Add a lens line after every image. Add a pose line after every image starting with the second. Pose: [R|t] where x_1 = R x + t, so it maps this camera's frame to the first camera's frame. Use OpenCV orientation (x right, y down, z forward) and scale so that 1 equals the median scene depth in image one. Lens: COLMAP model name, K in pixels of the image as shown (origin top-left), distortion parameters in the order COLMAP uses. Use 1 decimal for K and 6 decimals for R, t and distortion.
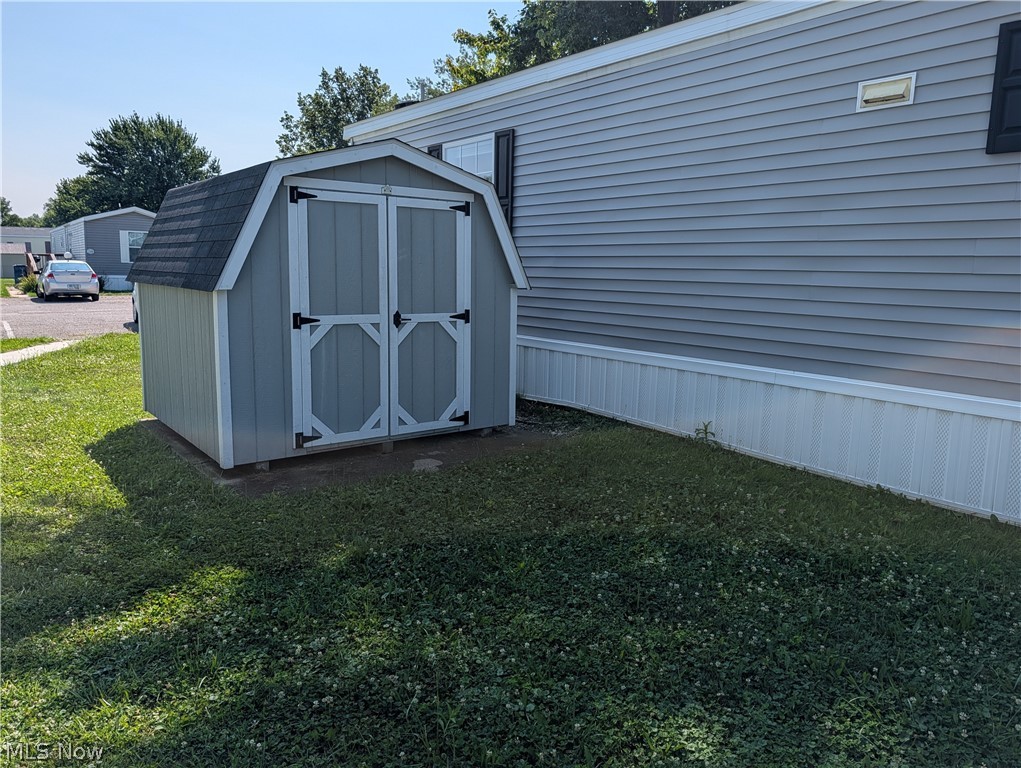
lens RADIAL K [[726.7, 0, 510.5], [0, 726.7, 384.0], [0, 0, 1]] dist [0.006153, 0.002169]
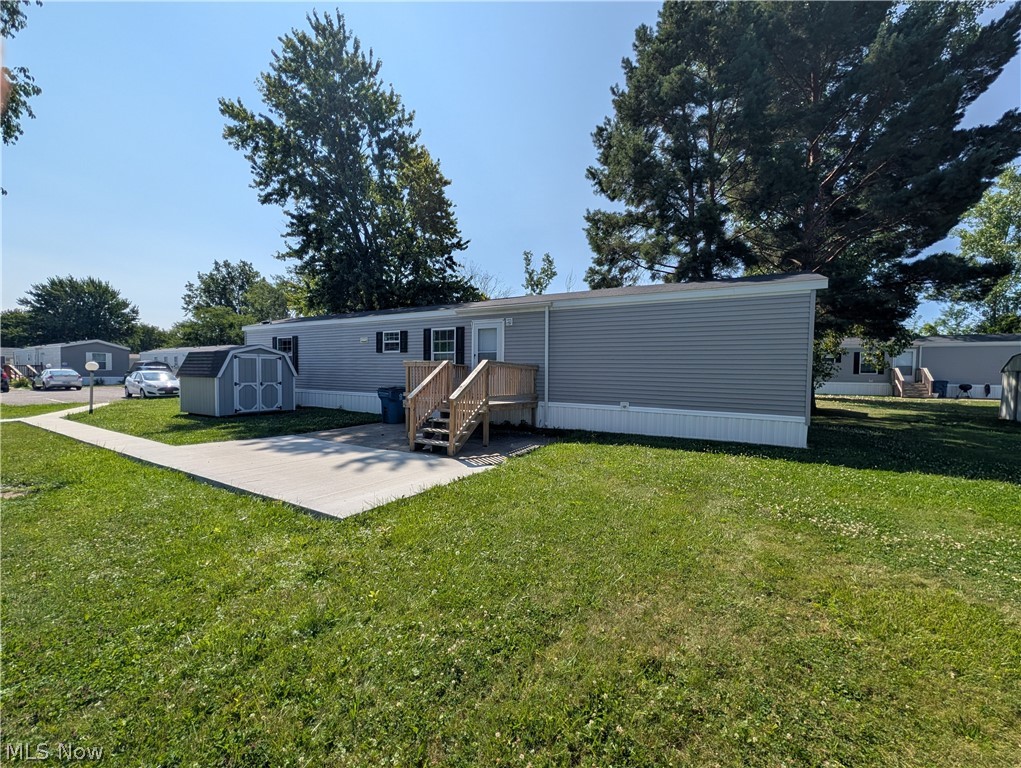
lens RADIAL K [[392.7, 0, 511.7], [0, 392.7, 383.4], [0, 0, 1]] dist [0.001174, 0.000083]
pose [[0.918431, -0.023464, 0.394885, 0.020080], [0.070957, 0.991821, -0.106099, 0.018216], [-0.389165, 0.125464, 0.912584, -0.119236]]
